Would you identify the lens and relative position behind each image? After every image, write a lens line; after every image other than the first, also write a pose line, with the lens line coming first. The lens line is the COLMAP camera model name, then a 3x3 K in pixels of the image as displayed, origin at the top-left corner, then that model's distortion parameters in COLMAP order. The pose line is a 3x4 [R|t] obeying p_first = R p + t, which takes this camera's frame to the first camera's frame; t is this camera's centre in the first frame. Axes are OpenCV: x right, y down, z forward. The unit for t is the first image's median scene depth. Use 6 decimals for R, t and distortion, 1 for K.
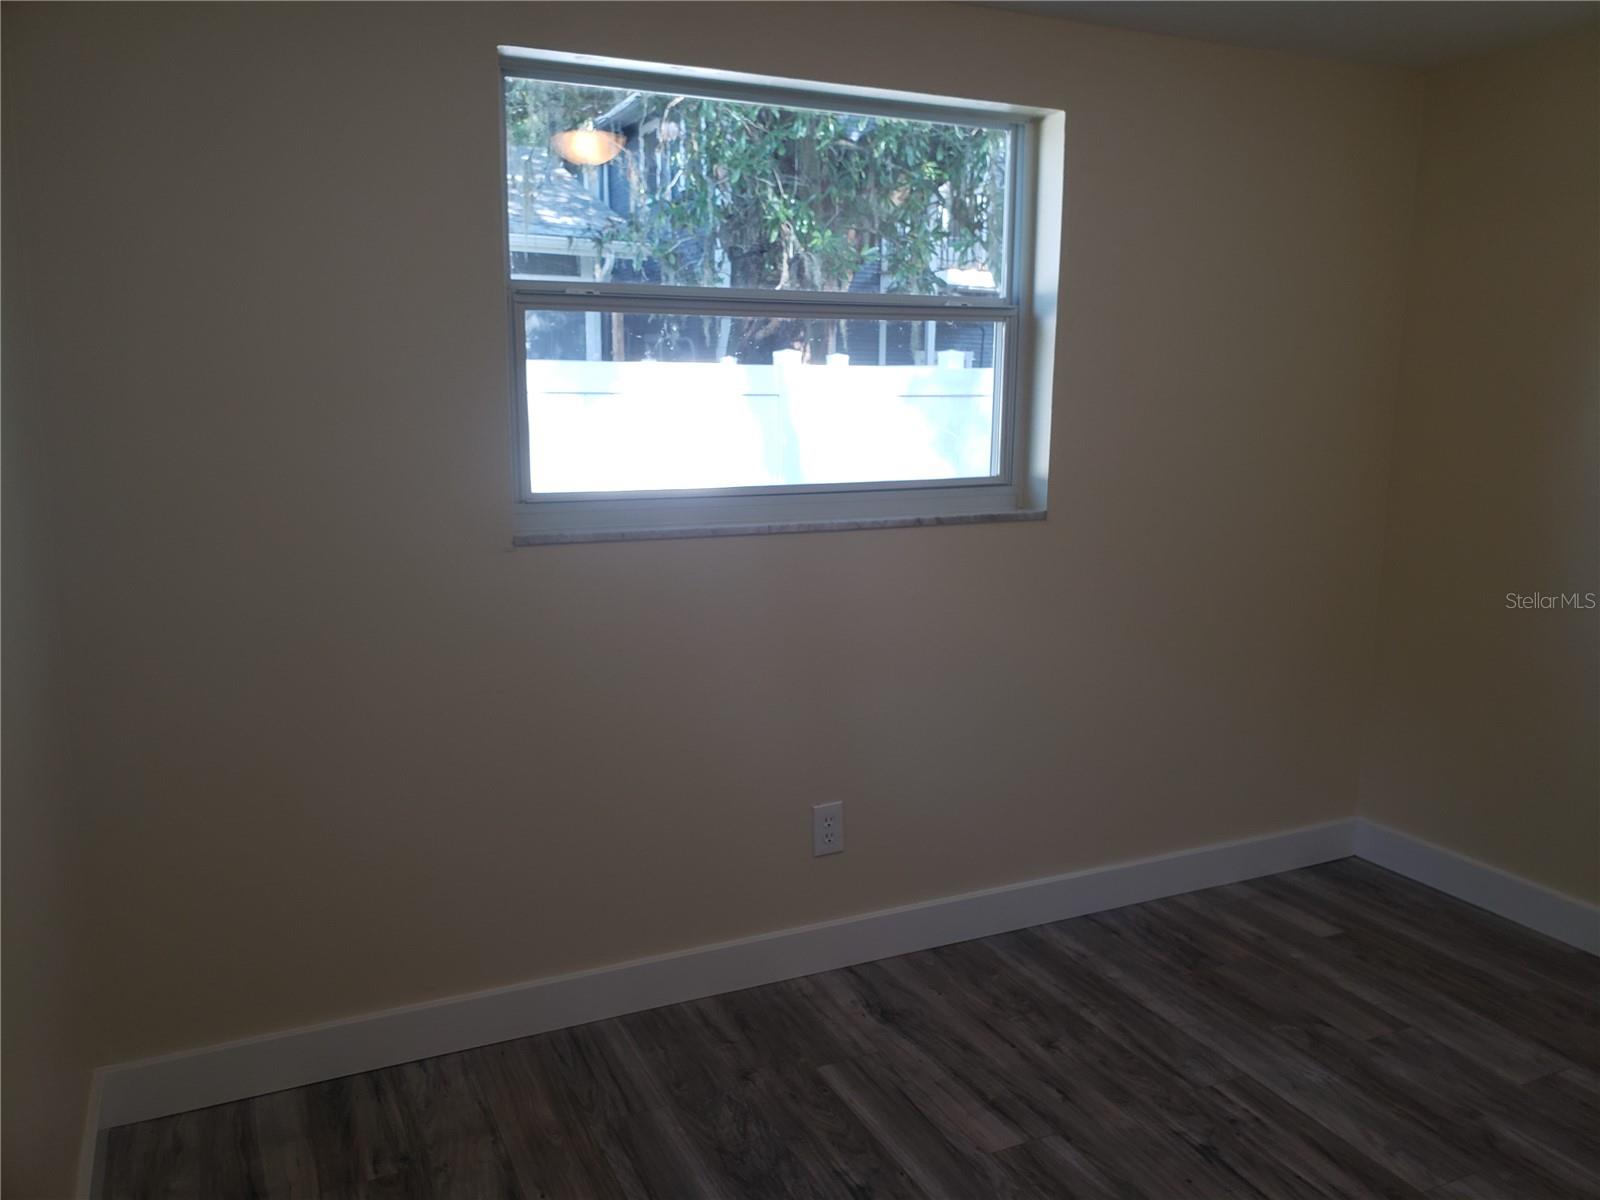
lens RADIAL K [[1251.7, 0, 786.1], [0, 1251.7, 566.0], [0, 0, 1]] dist [0.038814, -0.037642]
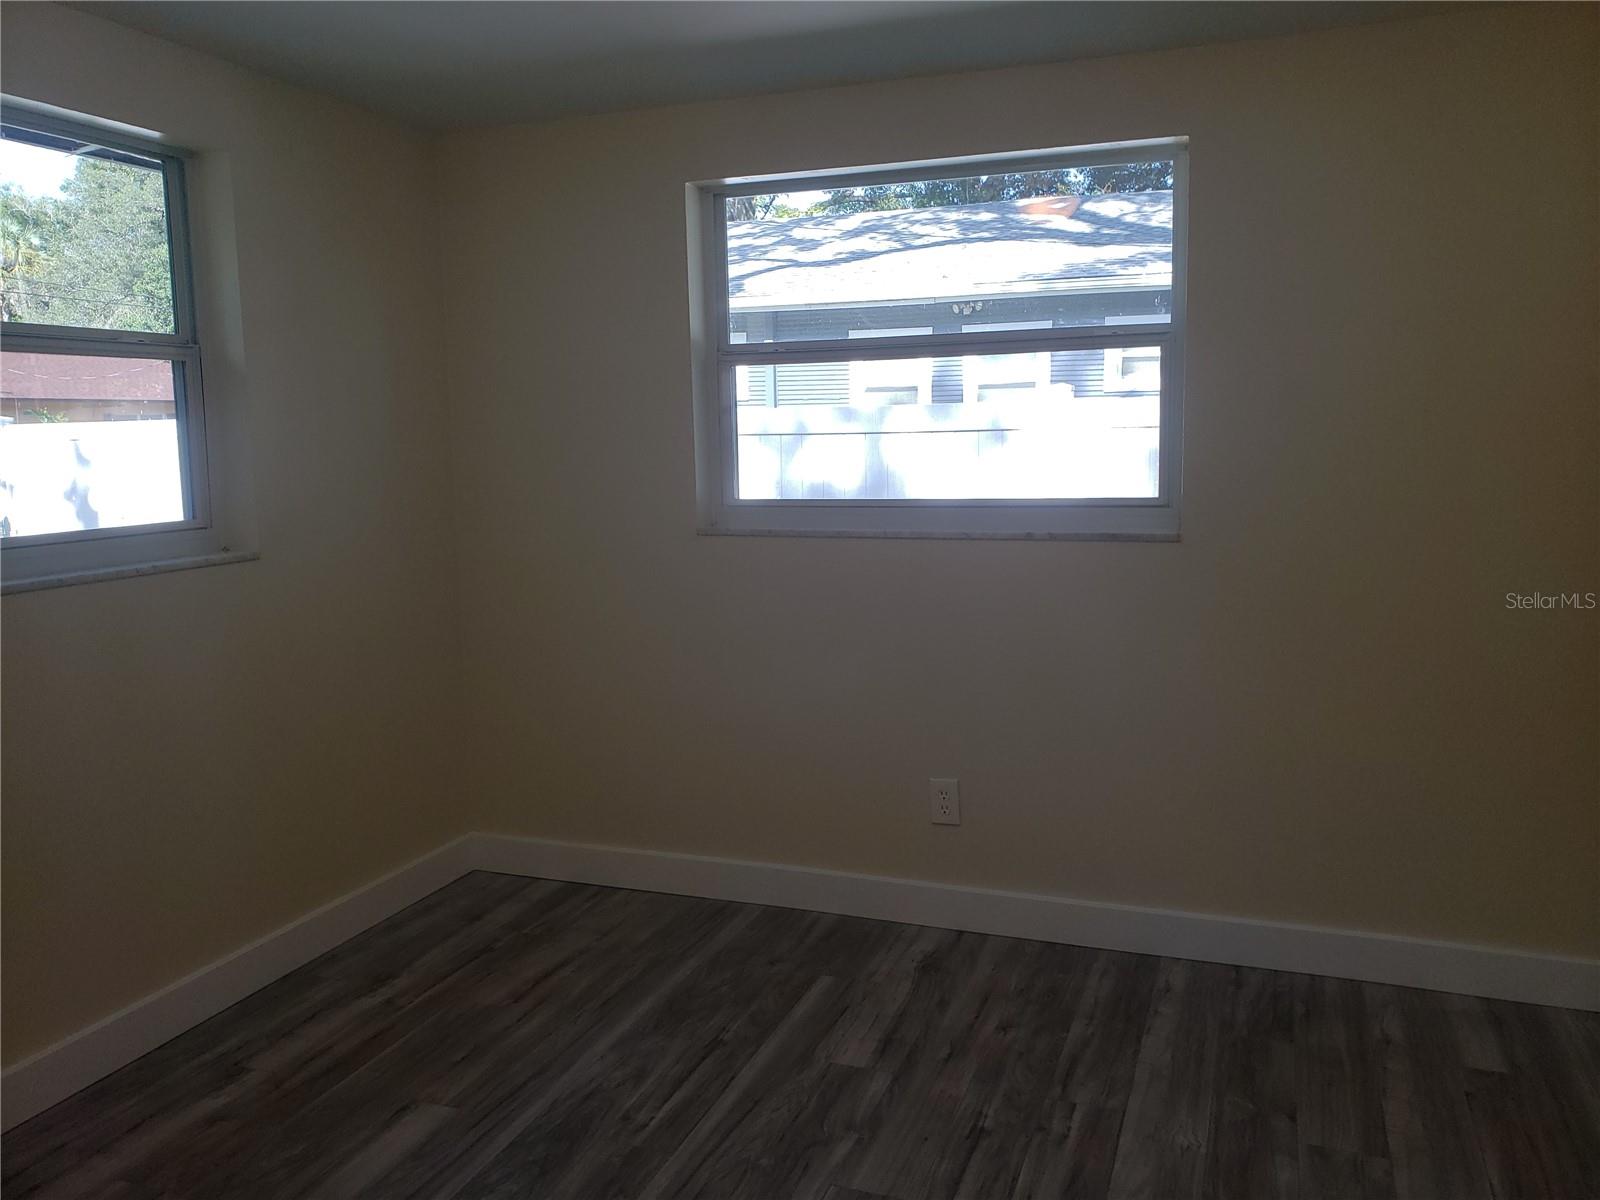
lens RADIAL K [[1251.7, 0, 818.4], [0, 1251.7, 538.1], [0, 0, 1]] dist [0.038814, -0.037642]
pose [[0.705963, 0.052872, -0.706273, 0.829793], [-0.080657, 0.996724, -0.006006, -0.014375], [0.703641, 0.061206, 0.707914, 0.108548]]
